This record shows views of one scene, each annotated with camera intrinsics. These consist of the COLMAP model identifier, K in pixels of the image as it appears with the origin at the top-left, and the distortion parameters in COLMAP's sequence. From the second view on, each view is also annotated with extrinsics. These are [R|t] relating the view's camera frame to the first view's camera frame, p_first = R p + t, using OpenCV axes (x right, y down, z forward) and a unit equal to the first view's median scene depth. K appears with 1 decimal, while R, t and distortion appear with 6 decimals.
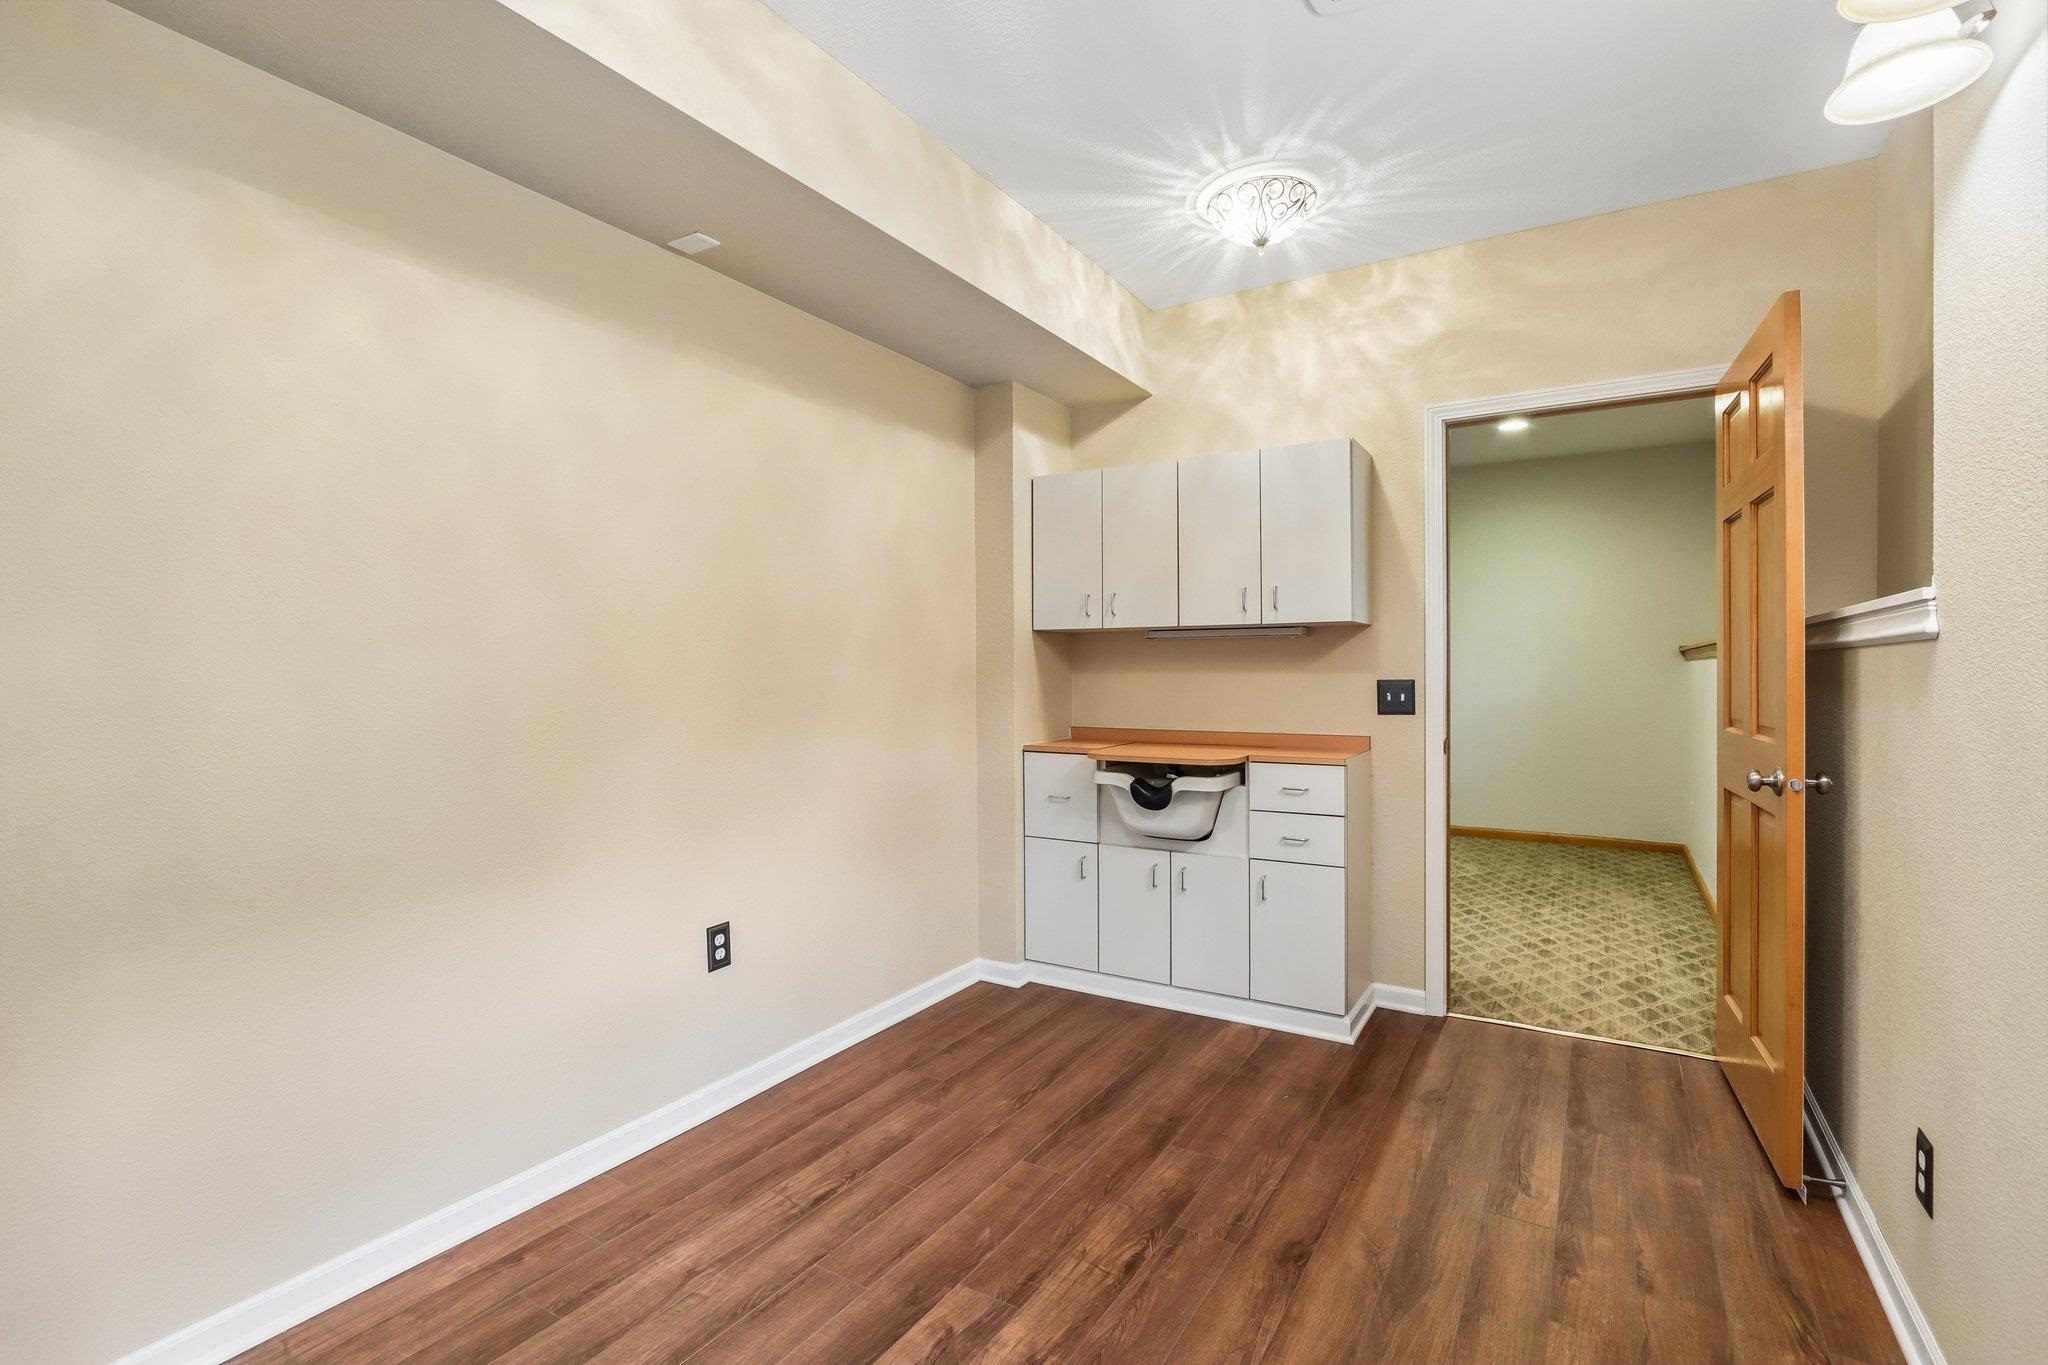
lens RADIAL K [[948.7, 0, 1026.2], [0, 948.7, 671.5], [0, 0, 1]] dist [-0.012788, 0.001200]
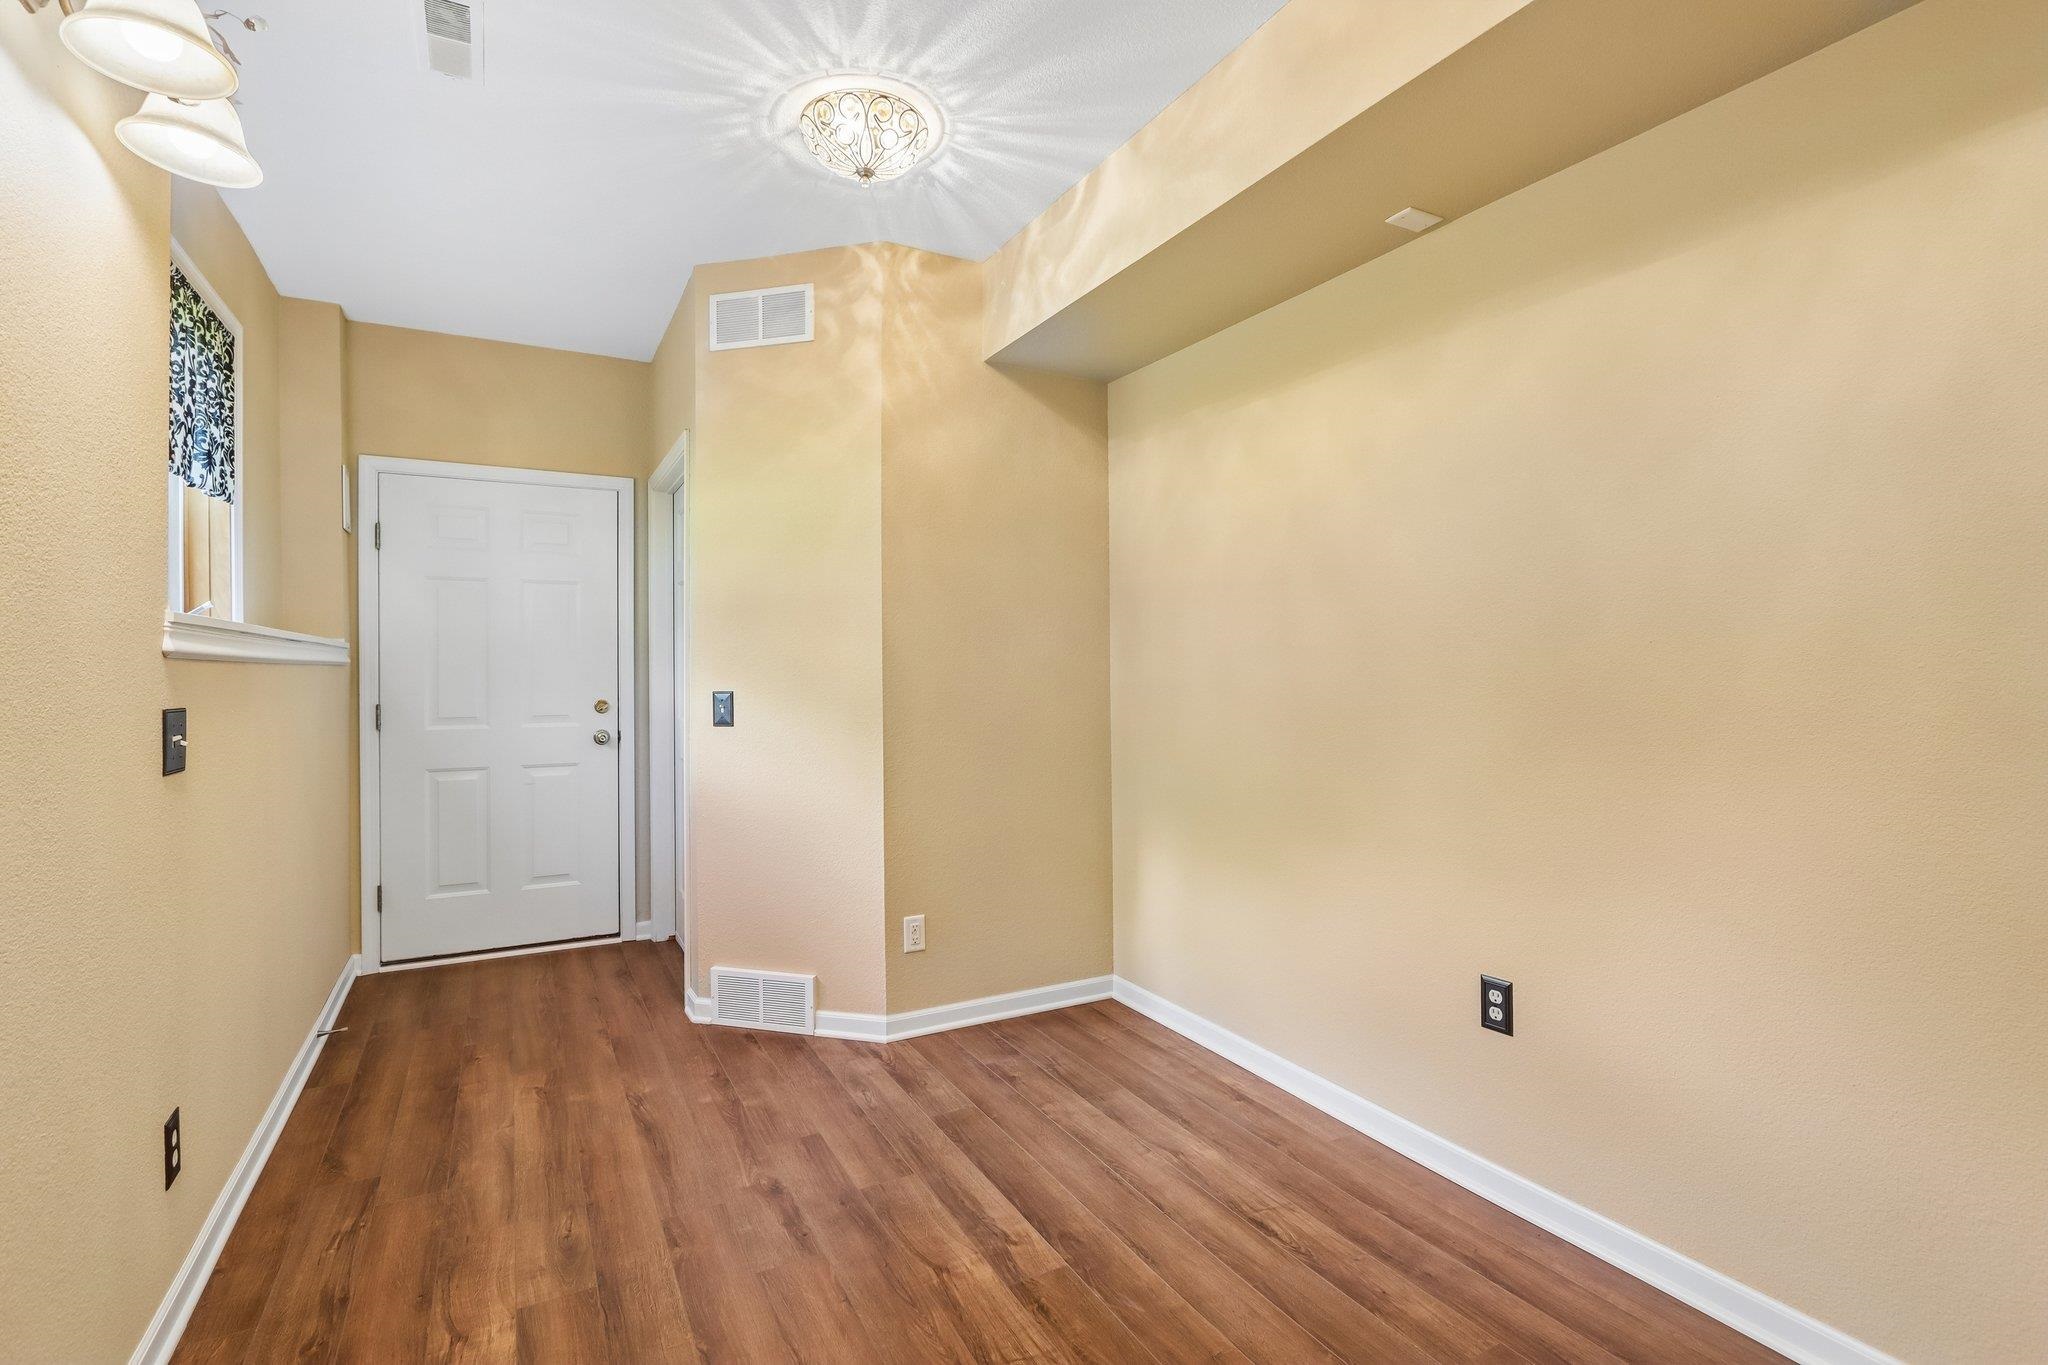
lens RADIAL K [[948.7, 0, 1026.2], [0, 948.7, 671.5], [0, 0, 1]] dist [-0.012788, 0.001200]
pose [[-0.501813, 0.004562, -0.864964, 0.791902], [0.000169, 0.999987, 0.005176, -0.013413], [0.864976, 0.002451, -0.501807, 1.375310]]
